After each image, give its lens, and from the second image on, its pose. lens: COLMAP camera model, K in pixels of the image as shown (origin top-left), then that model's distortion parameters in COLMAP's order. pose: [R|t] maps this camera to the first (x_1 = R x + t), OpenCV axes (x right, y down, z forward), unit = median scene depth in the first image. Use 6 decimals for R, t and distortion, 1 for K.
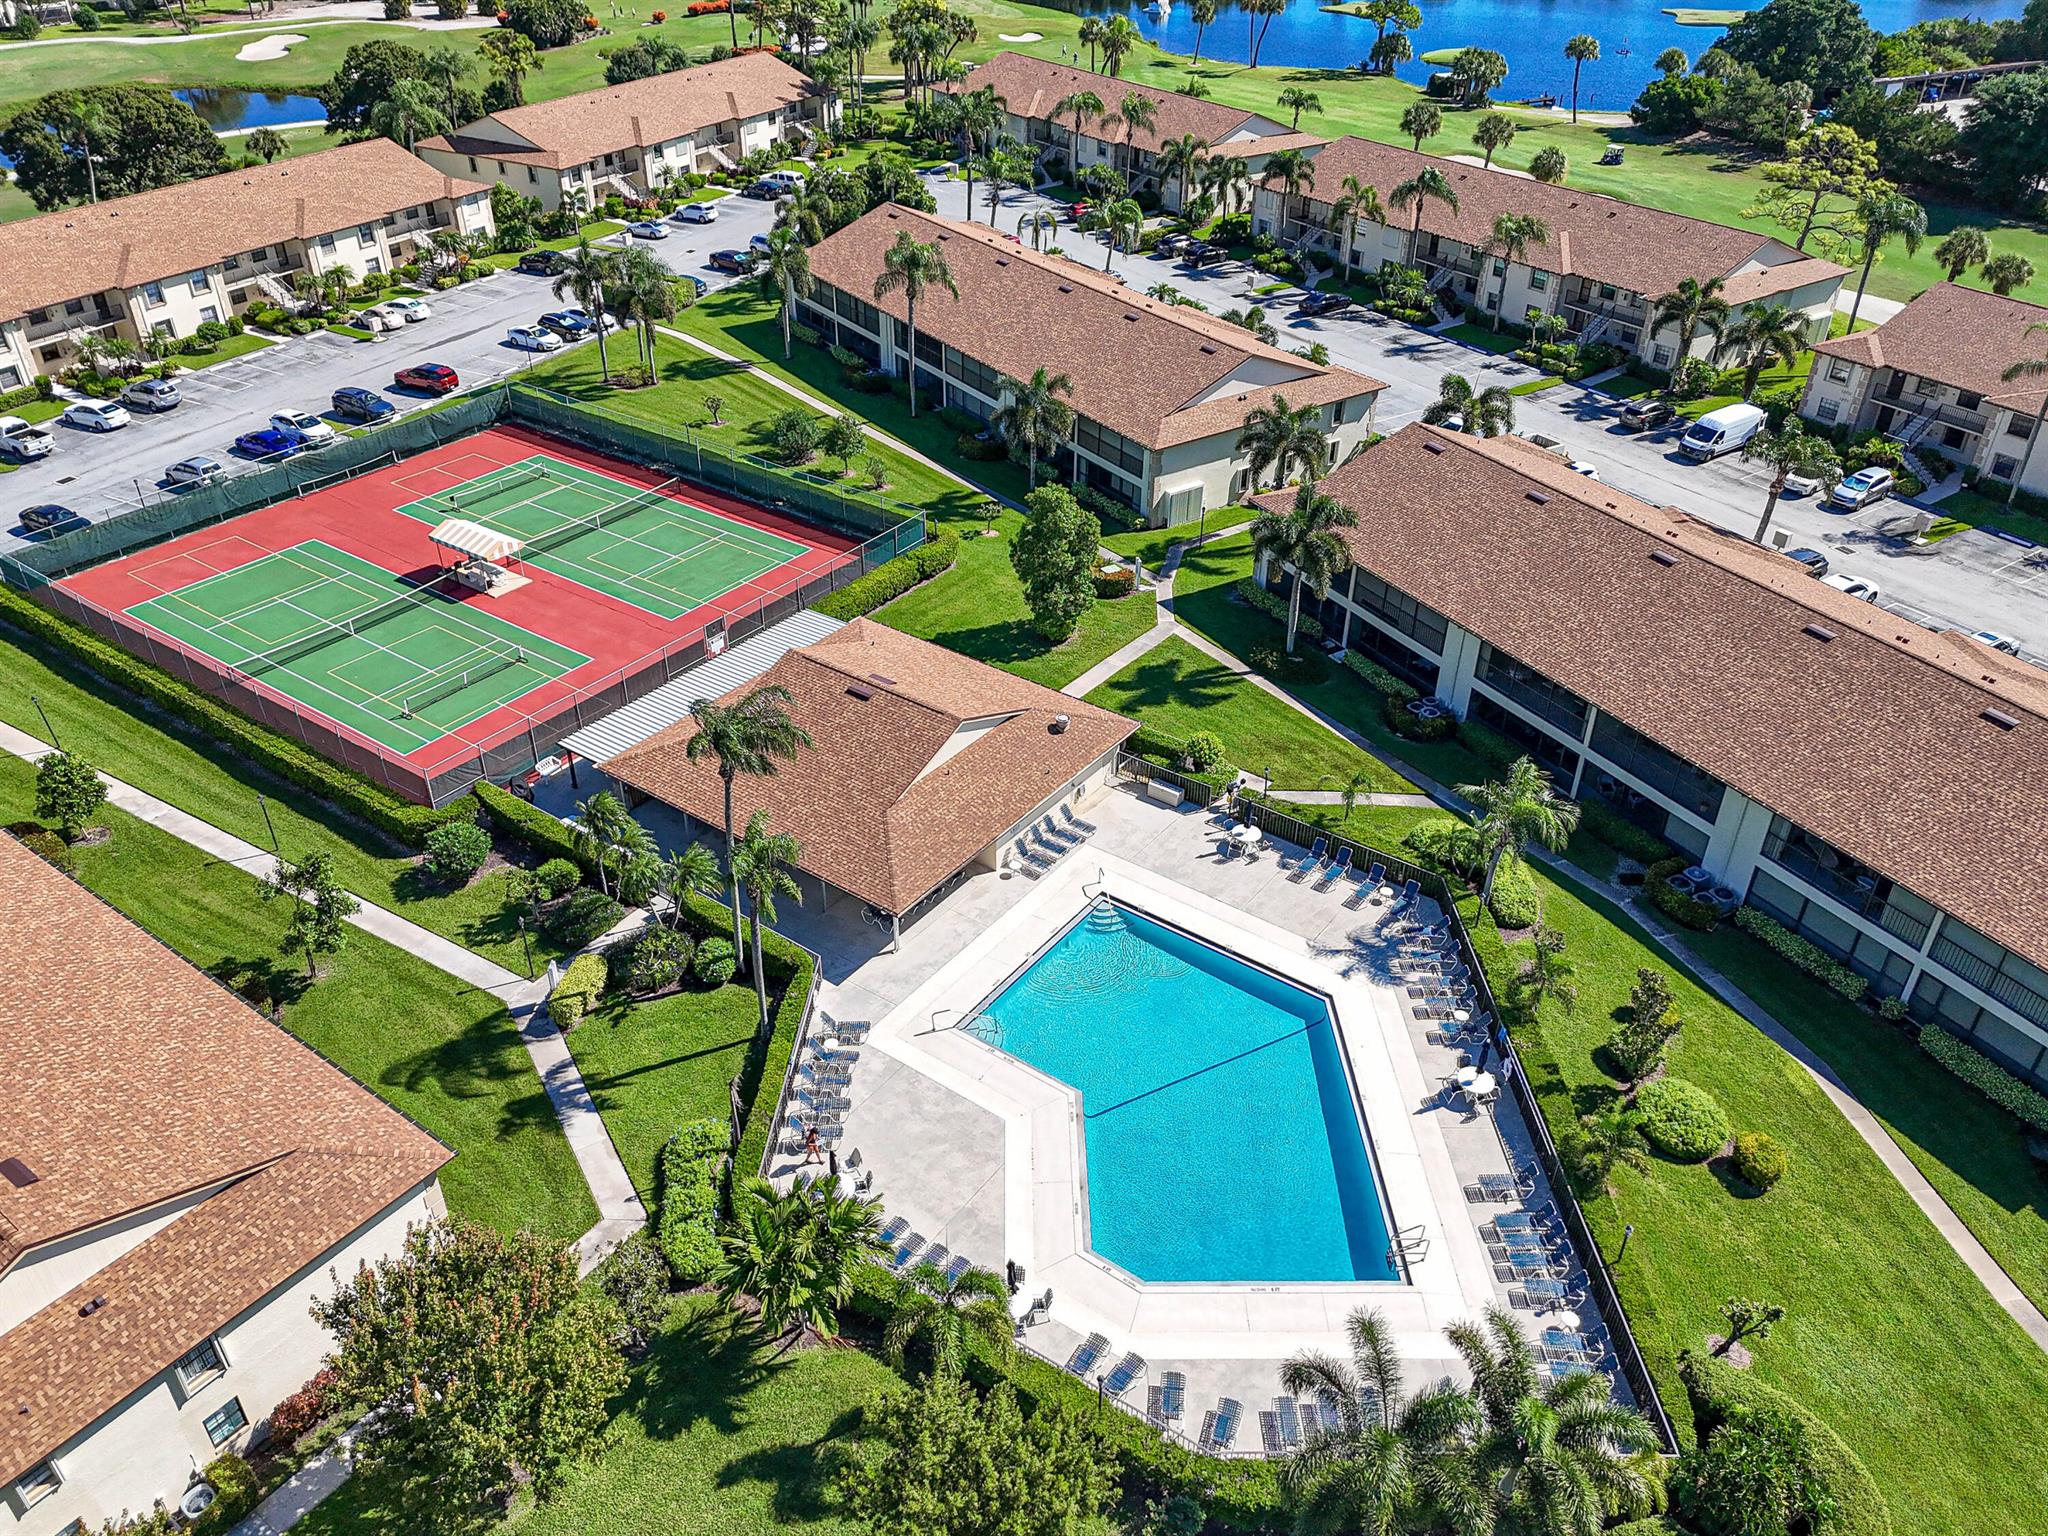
lens RADIAL K [[1502.3, 0, 1024.0], [0, 1502.3, 768.0], [0, 0, 1]] dist [0.075305, -0.059214]
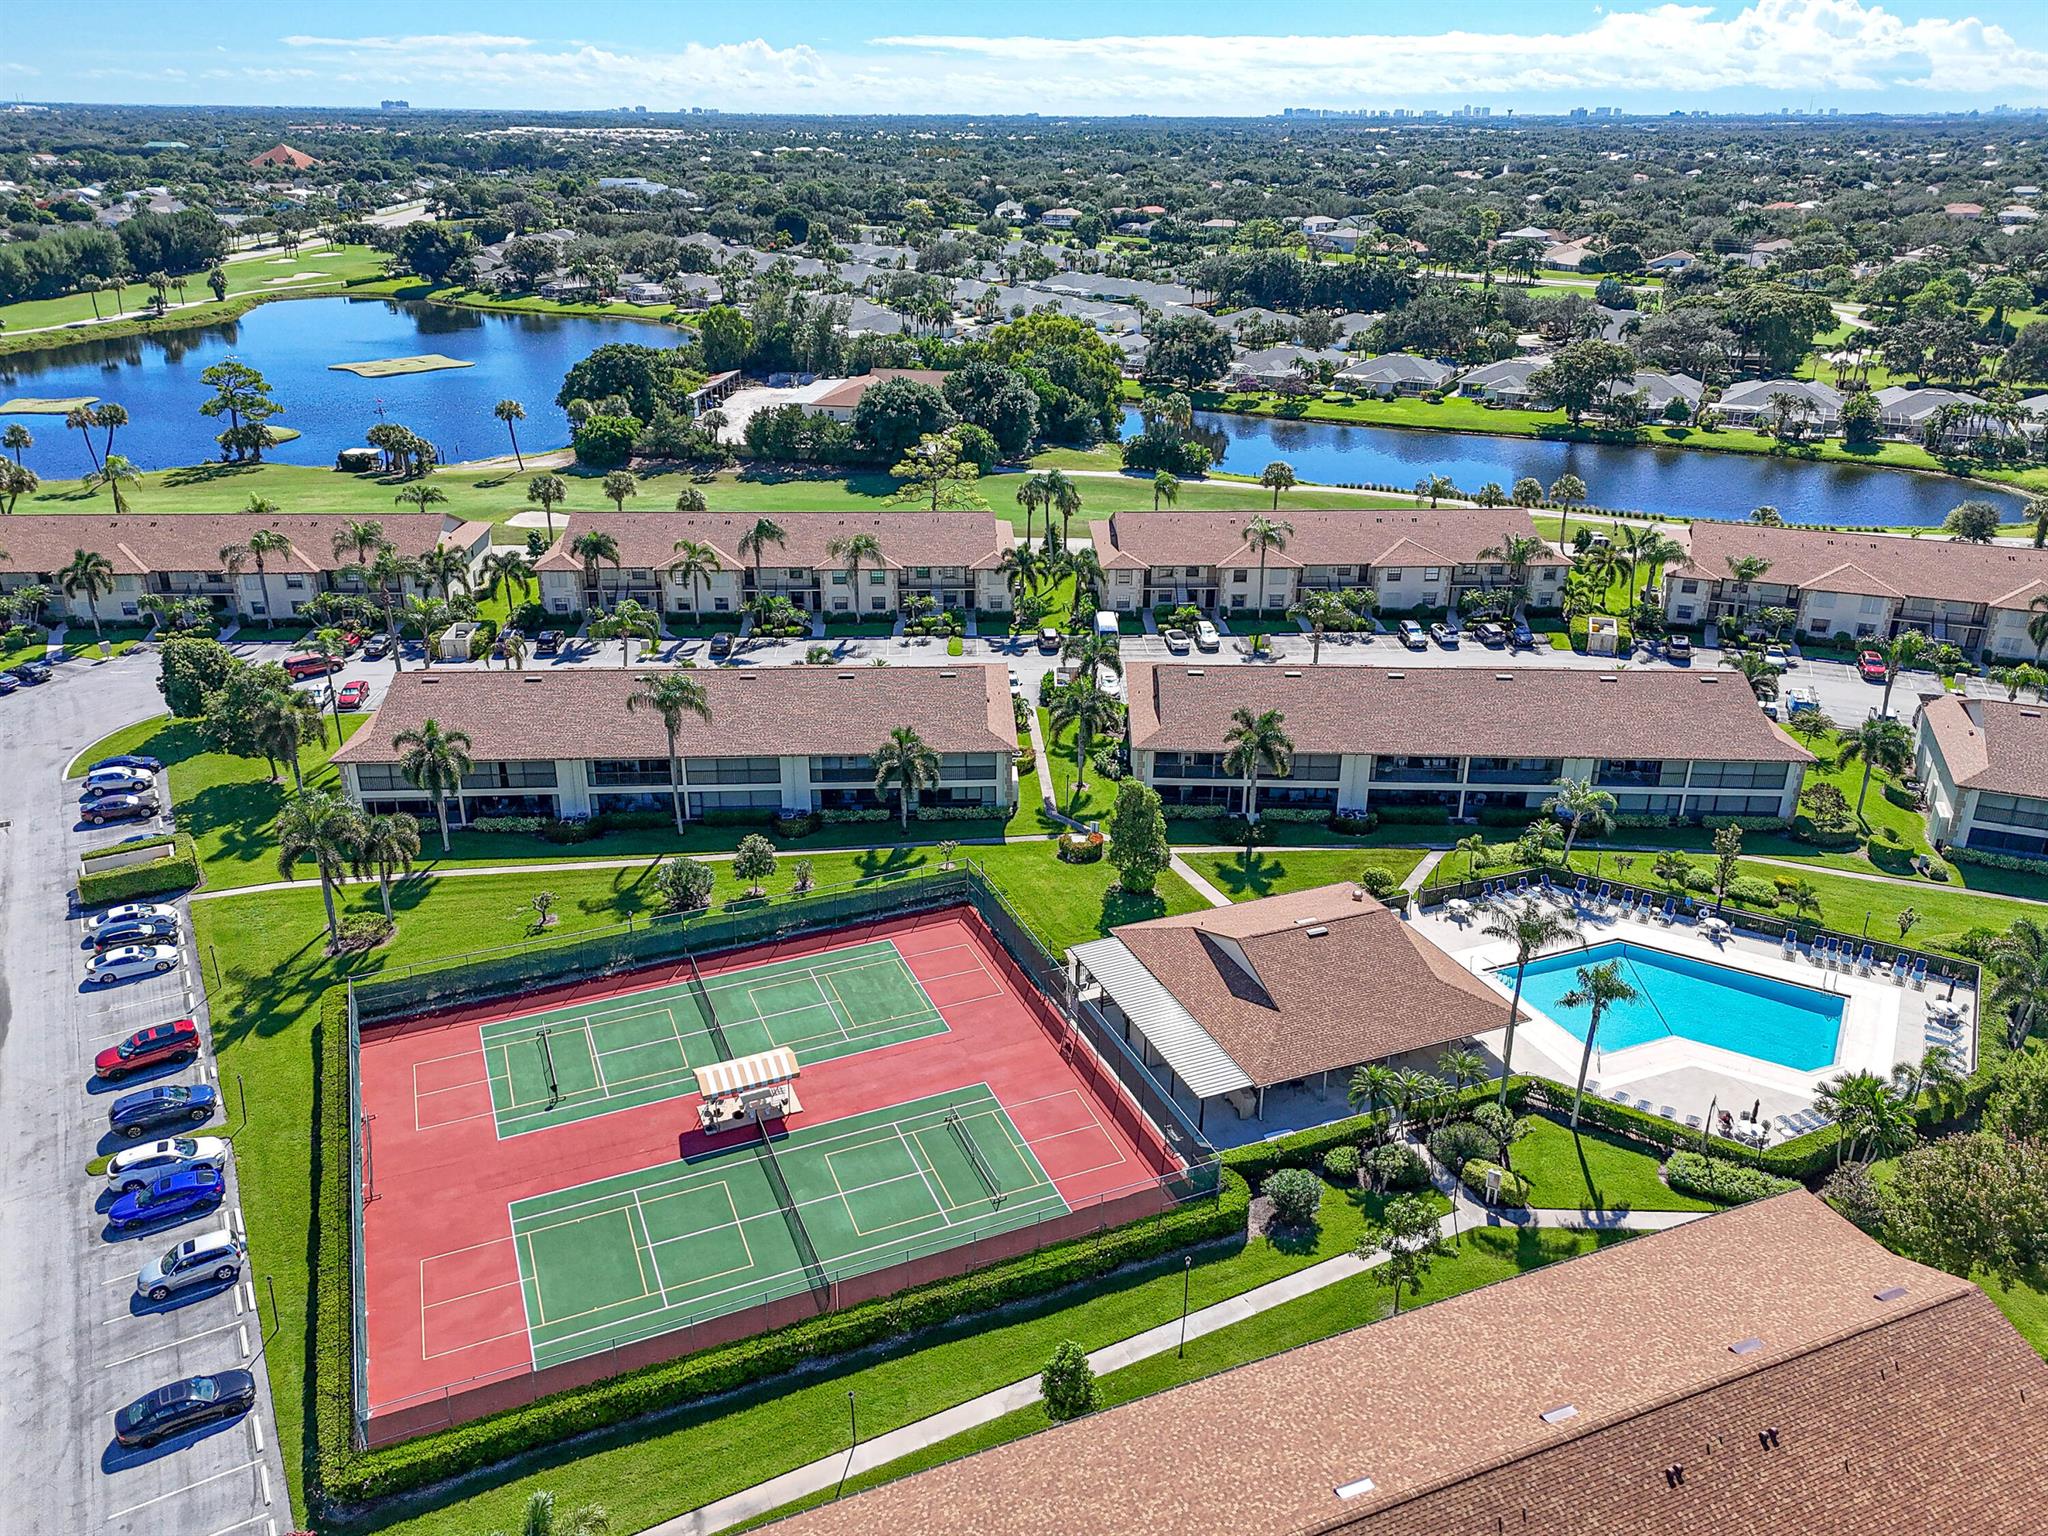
lens RADIAL K [[1511.2, 0, 1028.0], [0, 1511.2, 754.5], [0, 0, 1]] dist [0.077815, -0.066338]
pose [[0.519476, -0.337150, 0.785159, -0.760919], [0.474482, 0.878001, 0.063090, -0.242324], [-0.710642, 0.339770, 0.616072, 0.193148]]
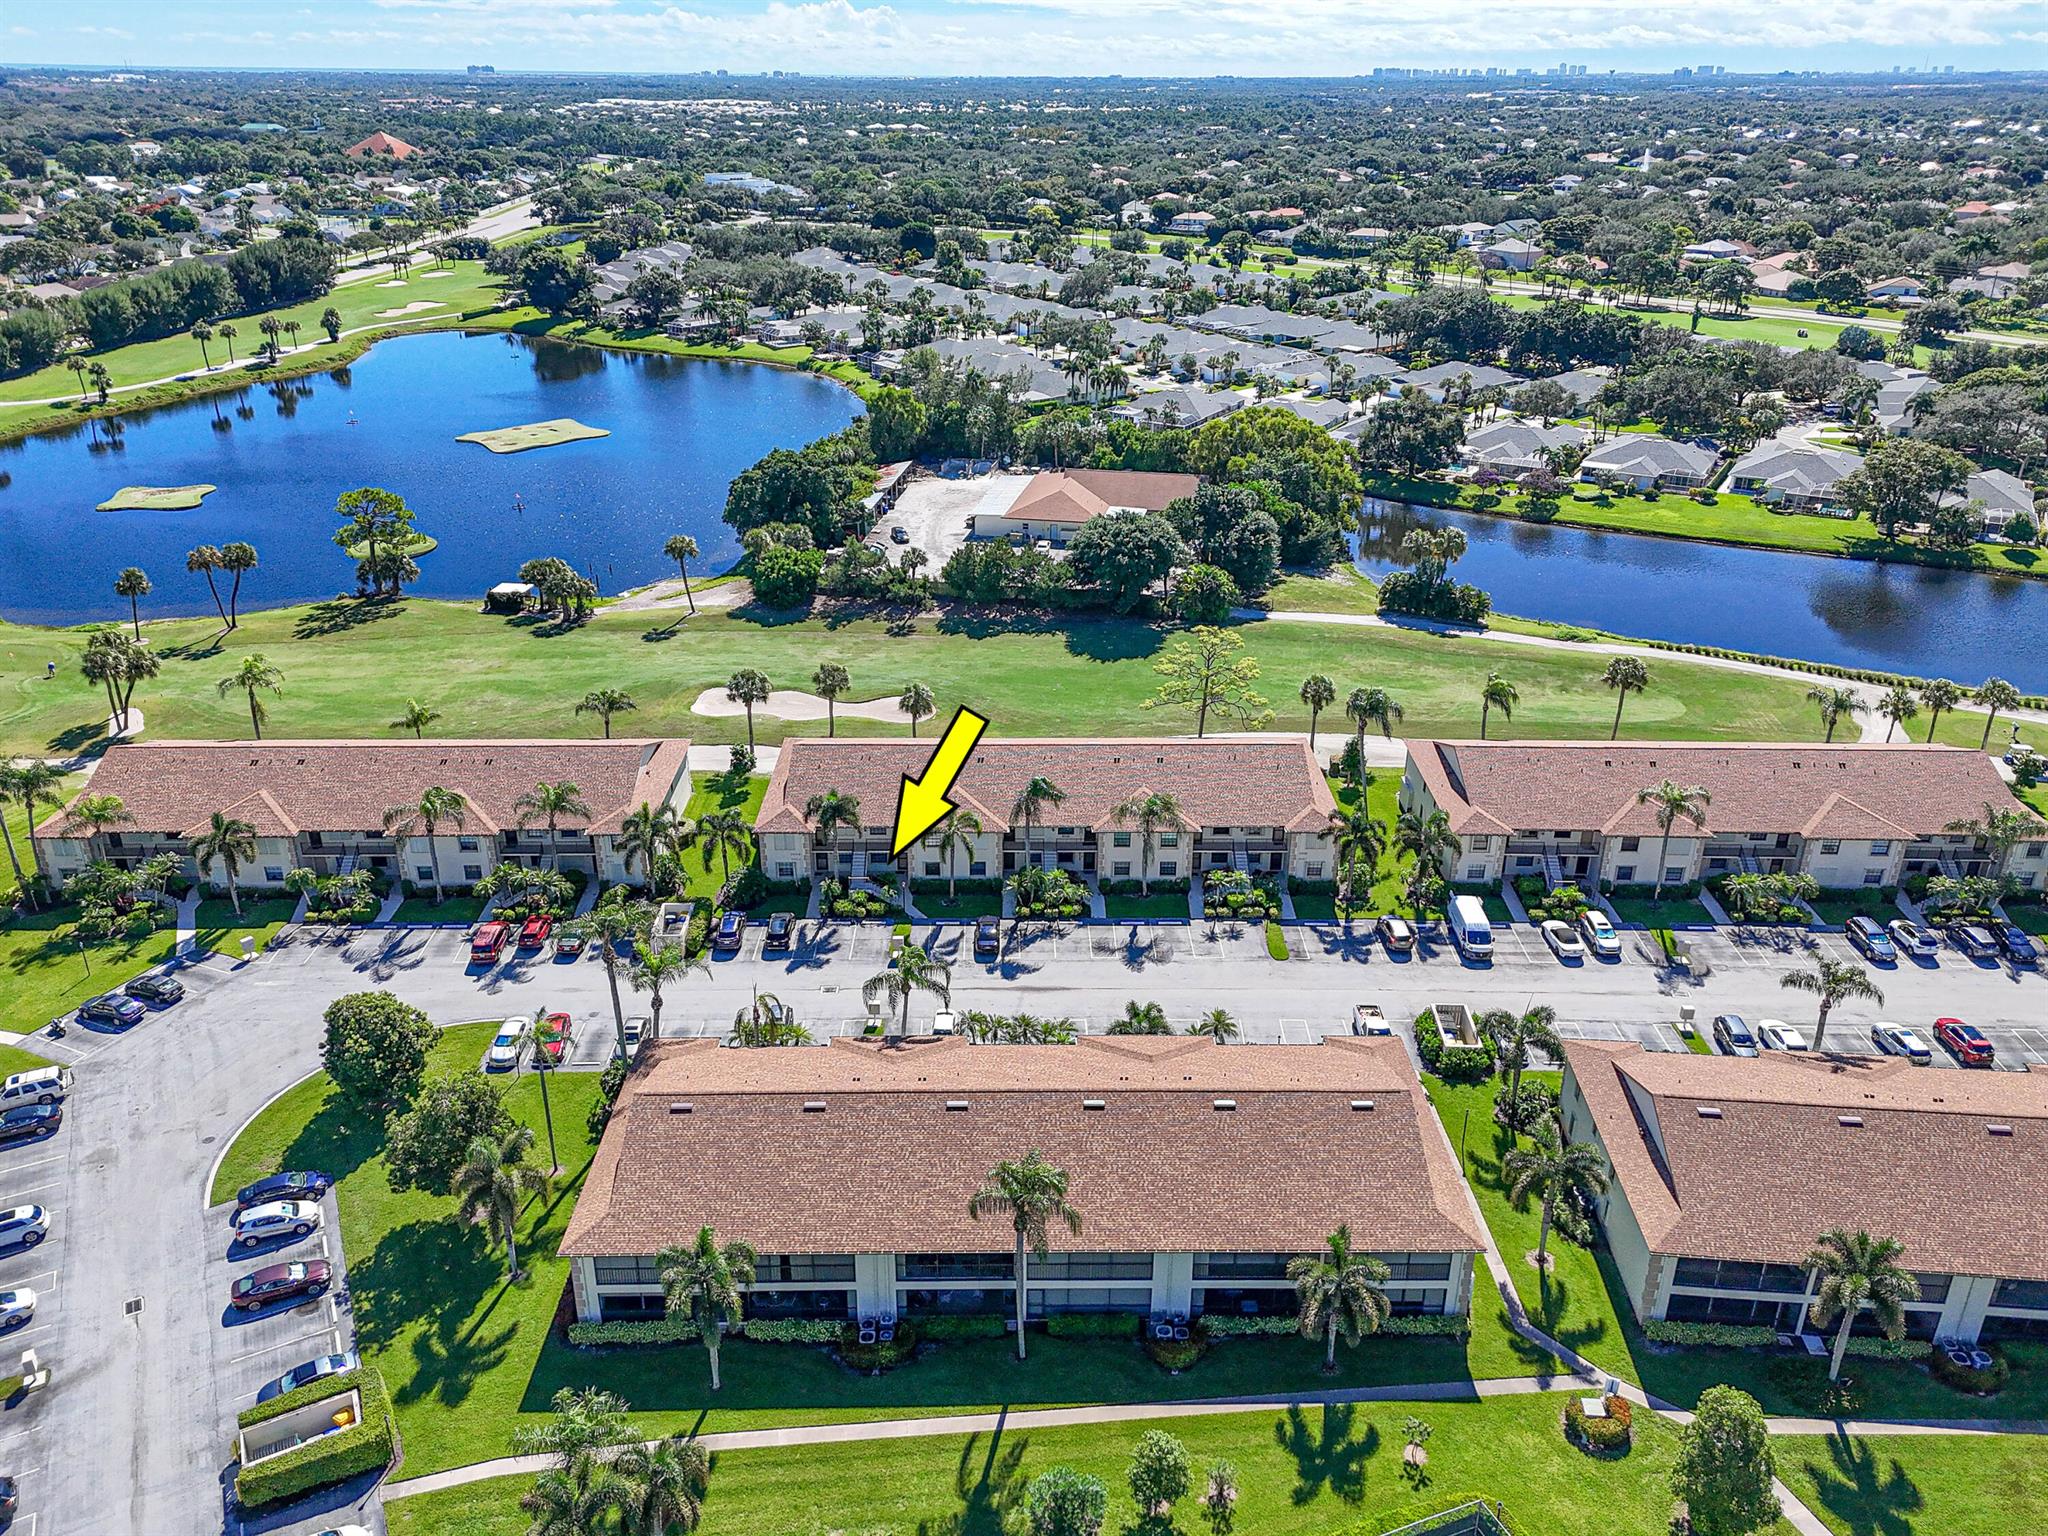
lens RADIAL K [[1508.4, 0, 1028.1], [0, 1508.4, 761.5], [0, 0, 1]] dist [0.082579, -0.070174]
pose [[0.559322, -0.348192, 0.752277, -0.552596], [0.462765, 0.884085, 0.065131, -0.558101], [-0.687755, 0.311698, 0.655619, 0.429232]]
